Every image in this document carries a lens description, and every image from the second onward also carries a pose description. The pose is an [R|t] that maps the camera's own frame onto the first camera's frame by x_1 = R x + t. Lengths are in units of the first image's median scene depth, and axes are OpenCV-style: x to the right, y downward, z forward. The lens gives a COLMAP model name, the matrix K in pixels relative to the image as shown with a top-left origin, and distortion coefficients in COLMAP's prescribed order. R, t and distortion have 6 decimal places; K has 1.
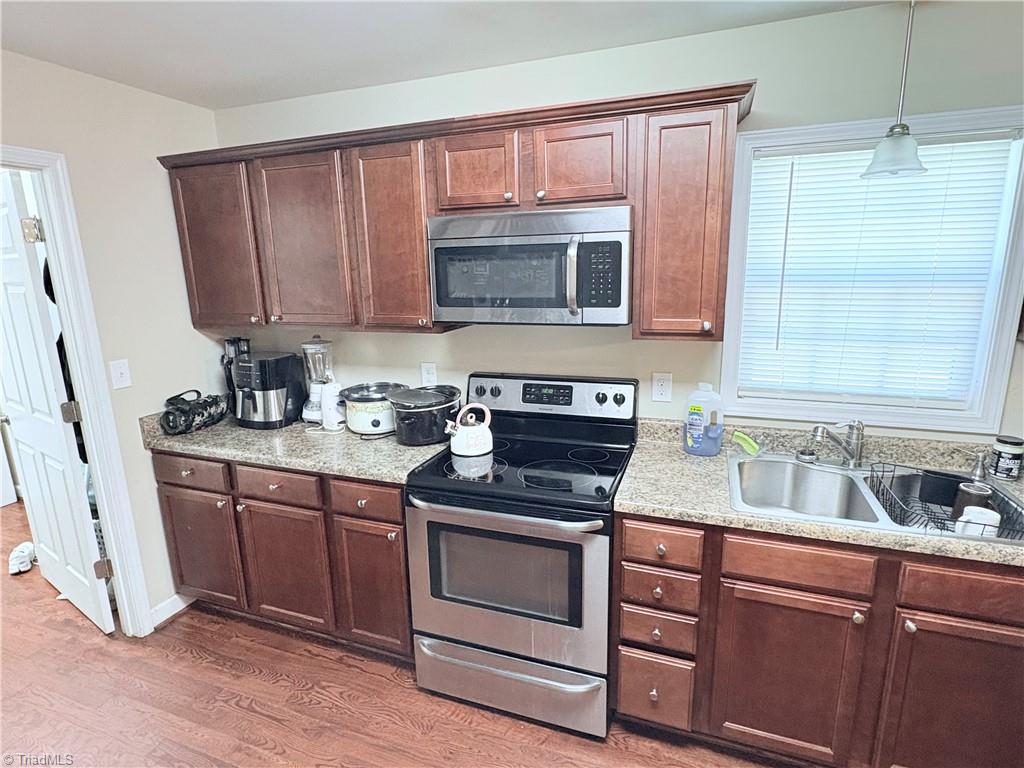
lens RADIAL K [[543.4, 0, 484.0], [0, 543.4, 379.2], [0, 0, 1]] dist [-0.000287, 0.000823]
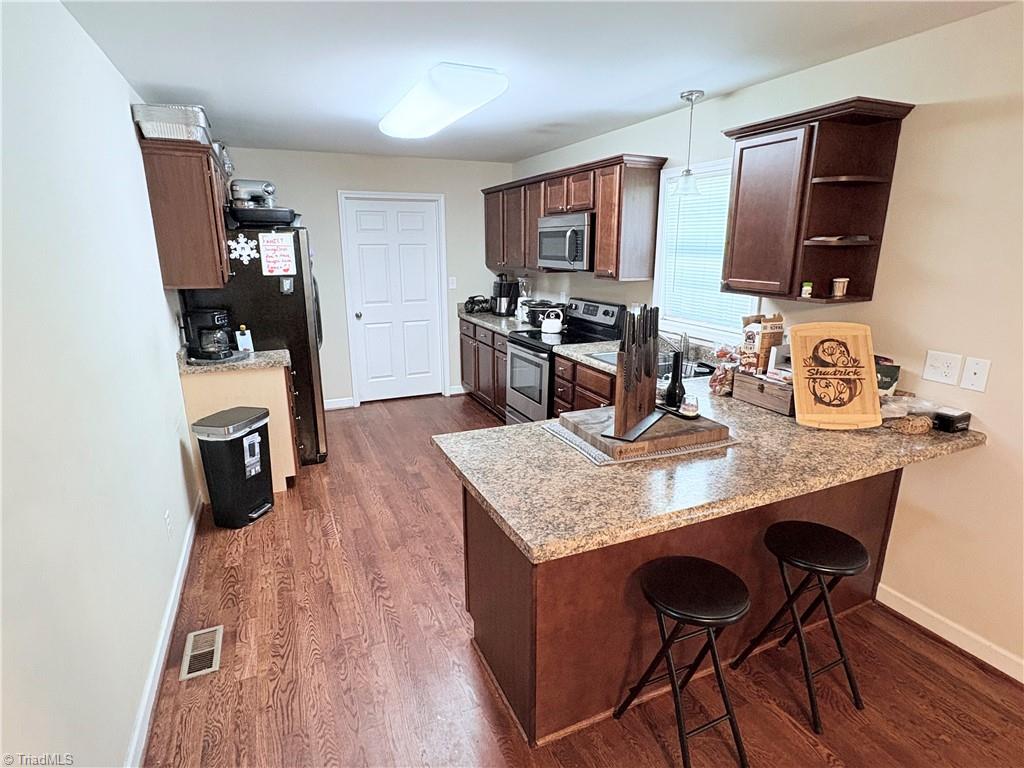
lens RADIAL K [[543.4, 0, 513.1], [0, 543.4, 381.3], [0, 0, 1]] dist [-0.000287, 0.000823]
pose [[0.706507, 0.200061, -0.678840, 1.200209], [-0.172966, 0.978935, 0.108486, 0.107133], [0.686244, 0.040770, 0.726228, -0.527673]]
